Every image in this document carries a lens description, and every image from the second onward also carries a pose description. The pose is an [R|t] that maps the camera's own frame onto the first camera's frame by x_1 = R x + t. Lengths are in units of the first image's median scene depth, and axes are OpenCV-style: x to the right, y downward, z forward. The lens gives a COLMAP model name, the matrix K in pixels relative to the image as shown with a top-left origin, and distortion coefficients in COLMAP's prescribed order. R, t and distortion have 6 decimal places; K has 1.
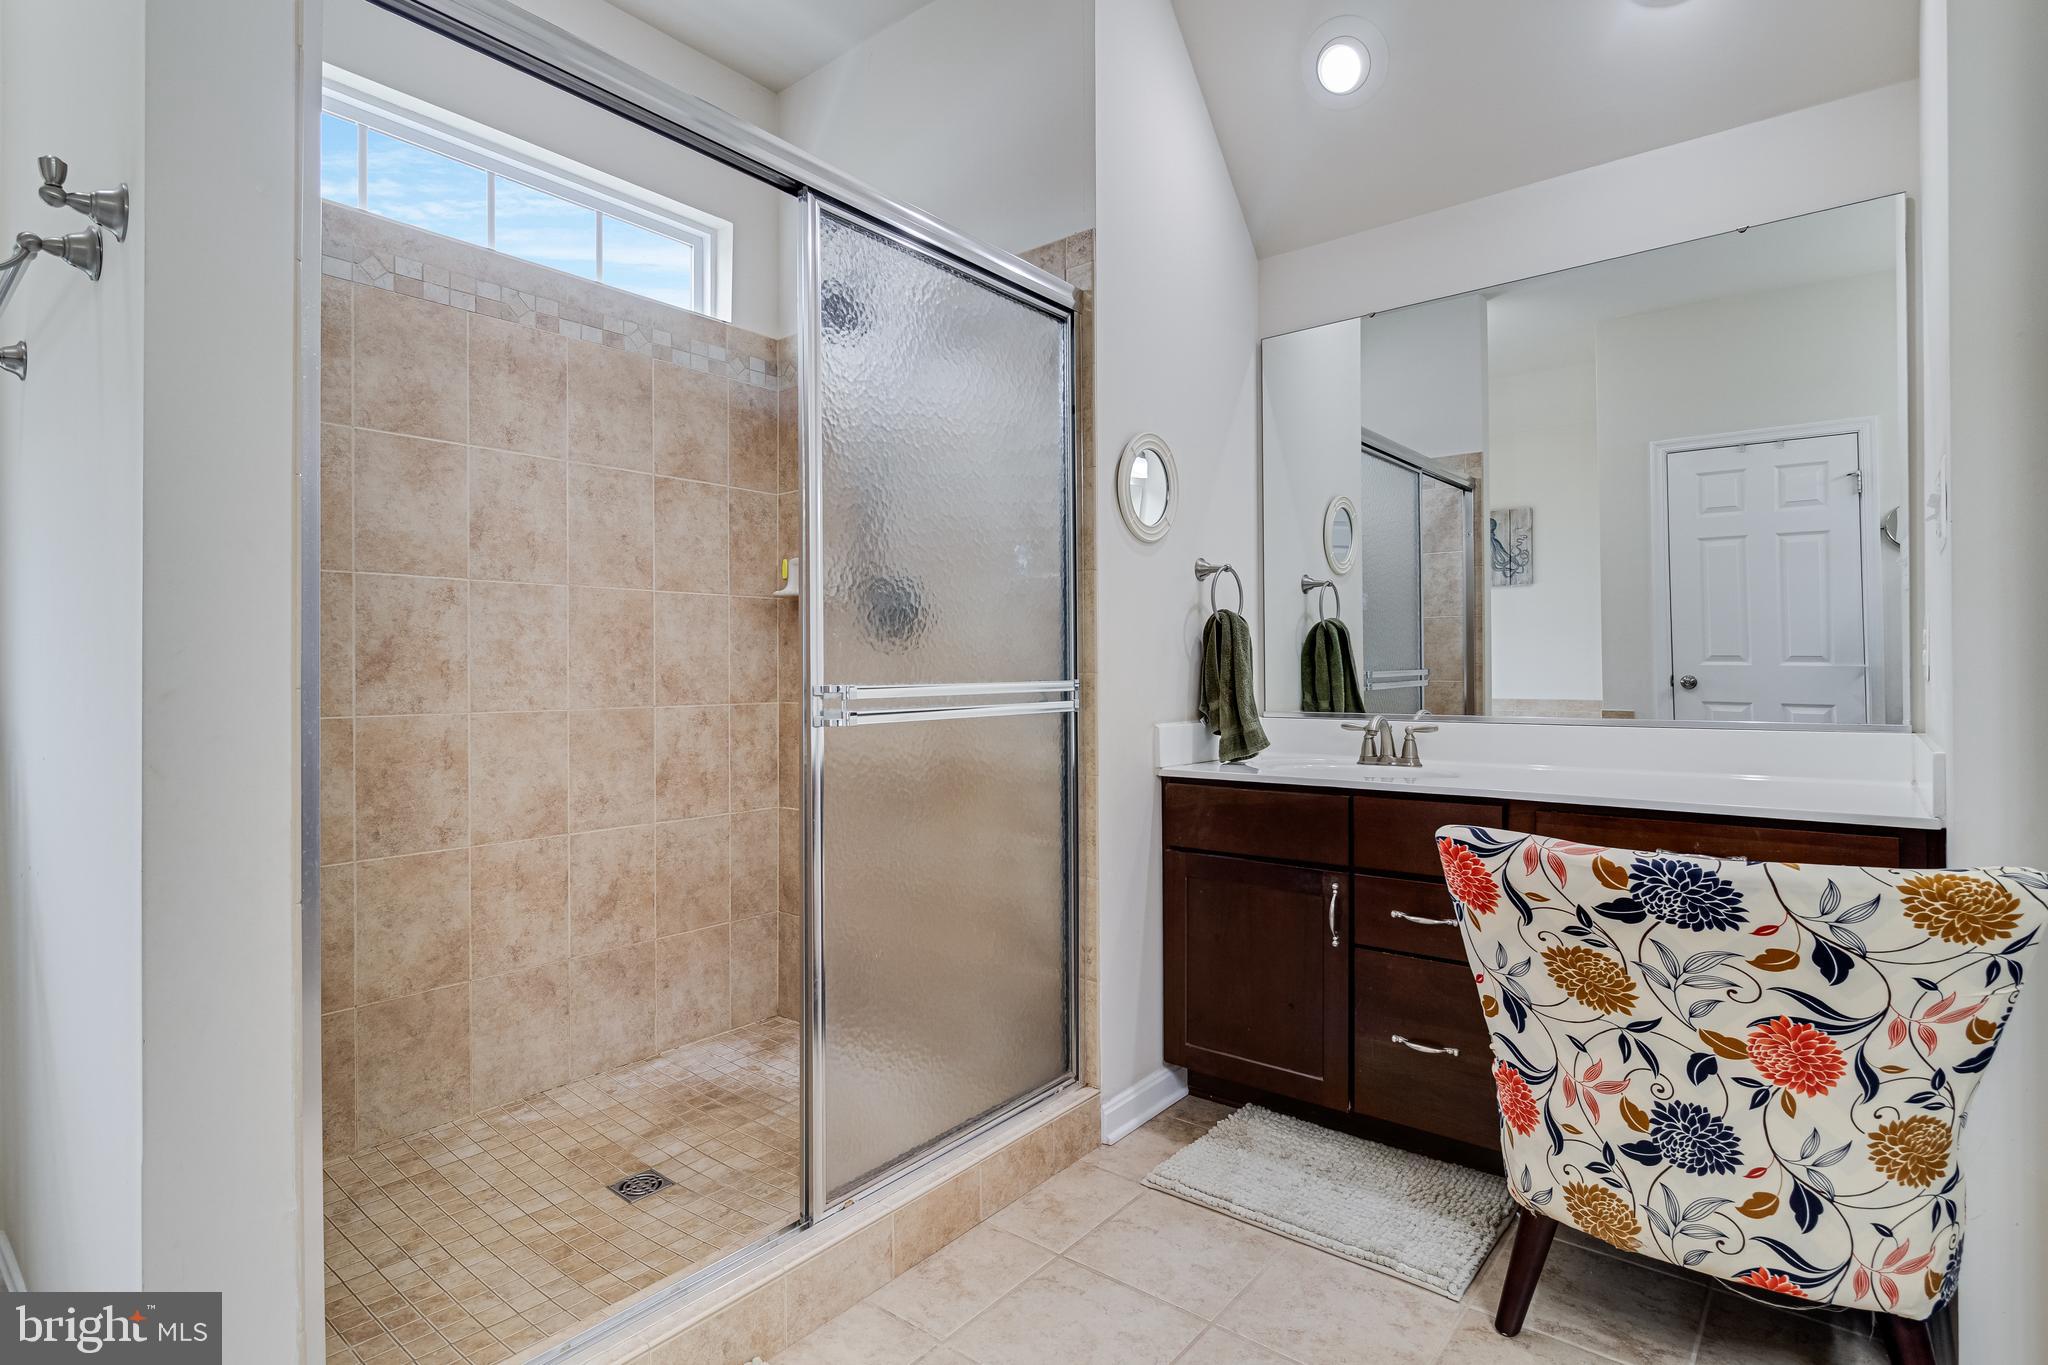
lens RADIAL K [[1006.1, 0, 1024.5], [0, 1006.1, 674.1], [0, 0, 1]] dist [-0.003334, 0.000538]
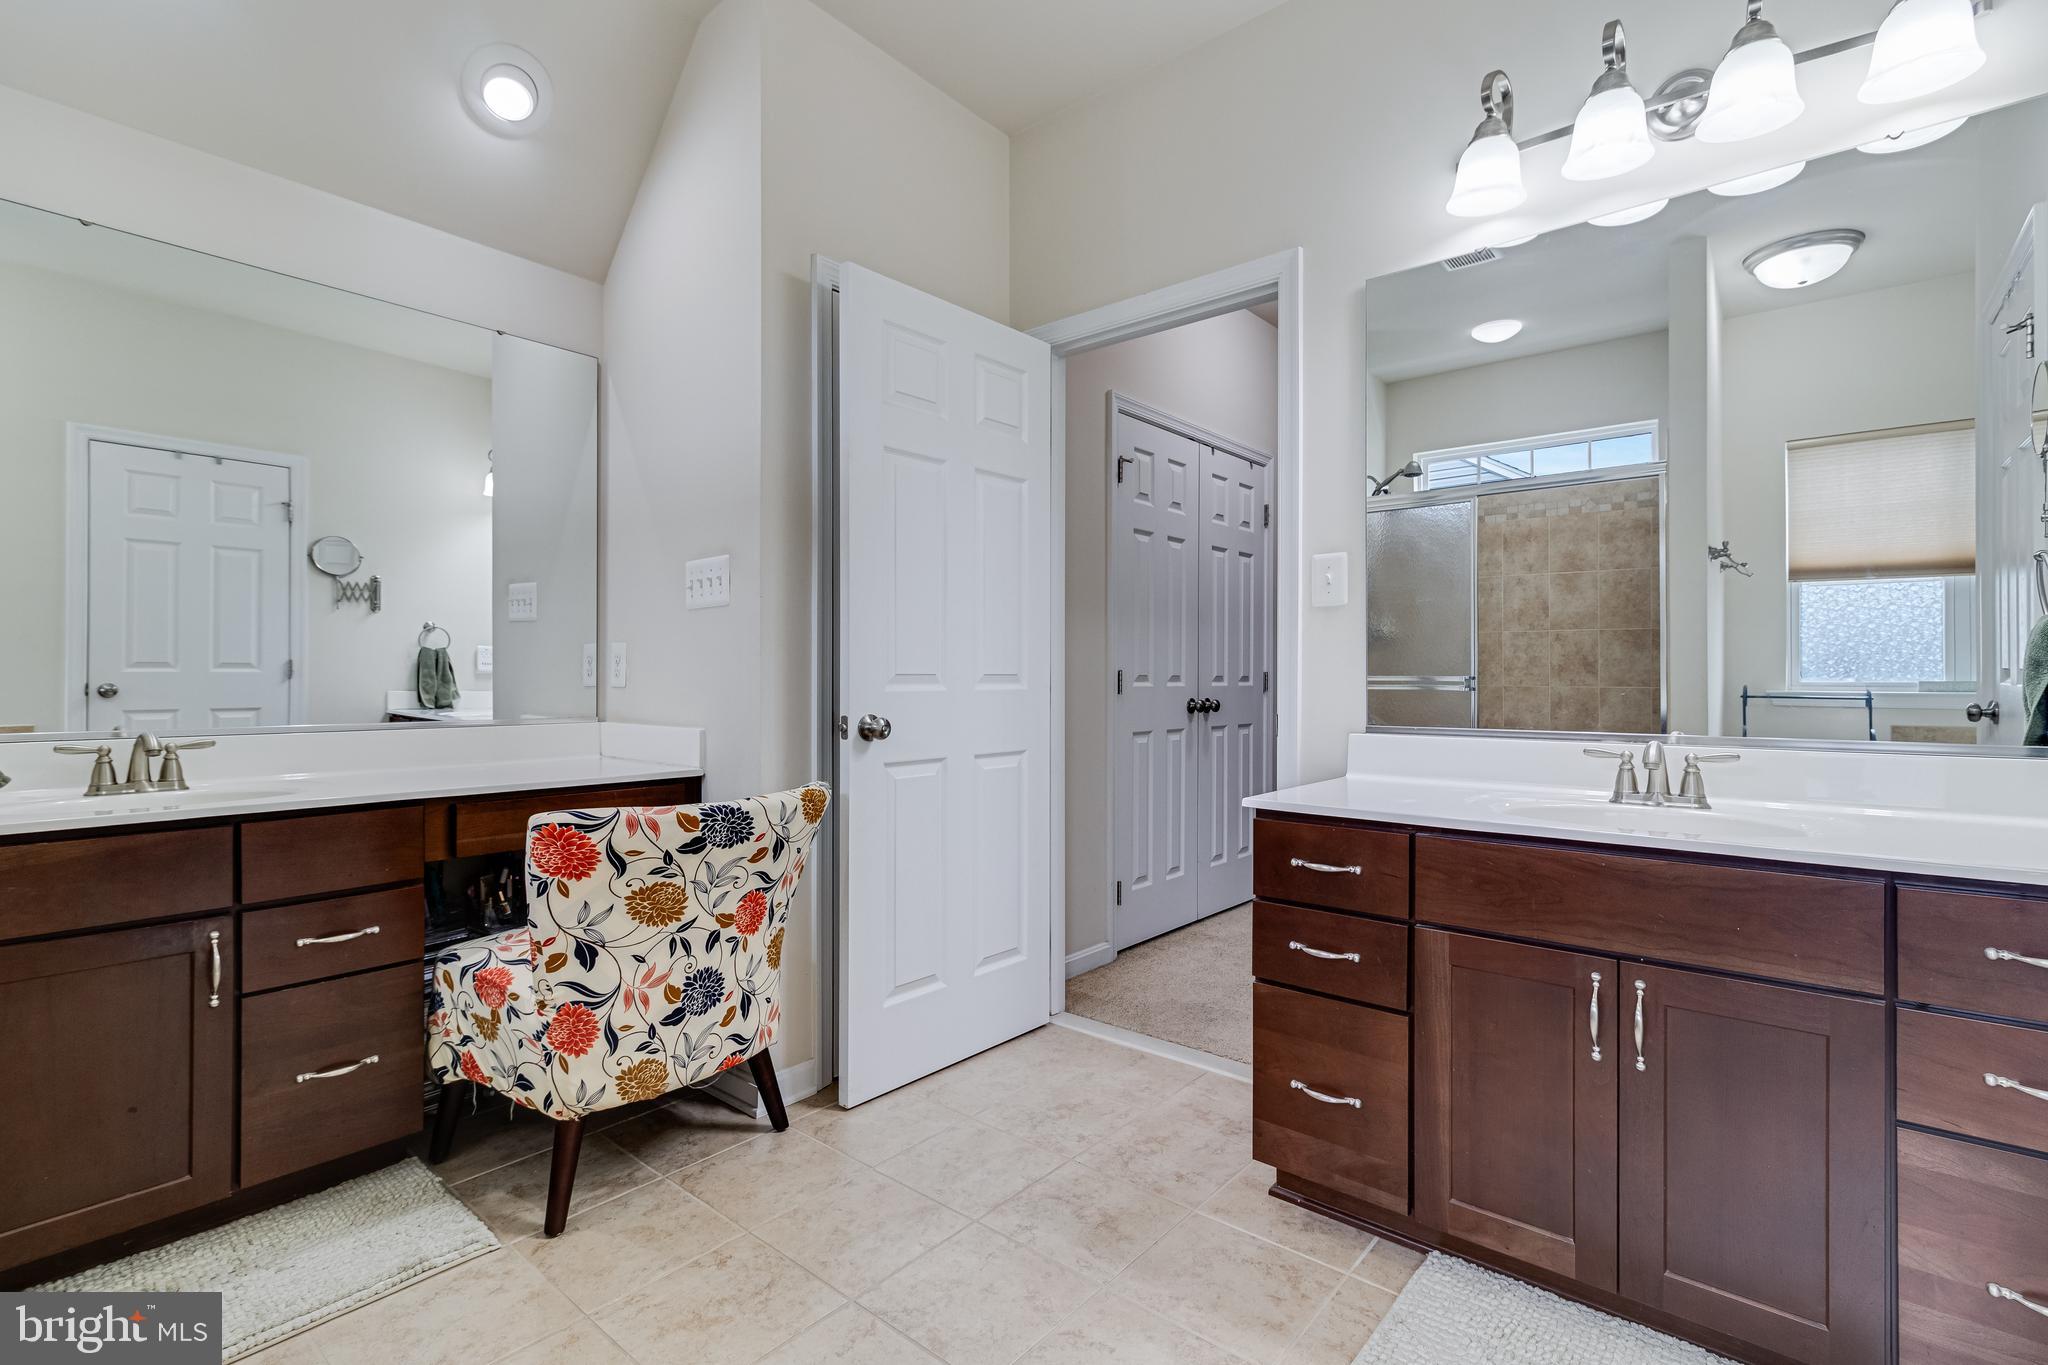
lens RADIAL K [[947.8, 0, 1022.9], [0, 947.8, 681.1], [0, 0, 1]] dist [0.004996, -0.000595]
pose [[0.022237, 0.001058, 0.999752, -0.690143], [-0.000910, 0.999999, -0.001038, -0.000275], [-0.999752, -0.000887, 0.022237, 0.455782]]
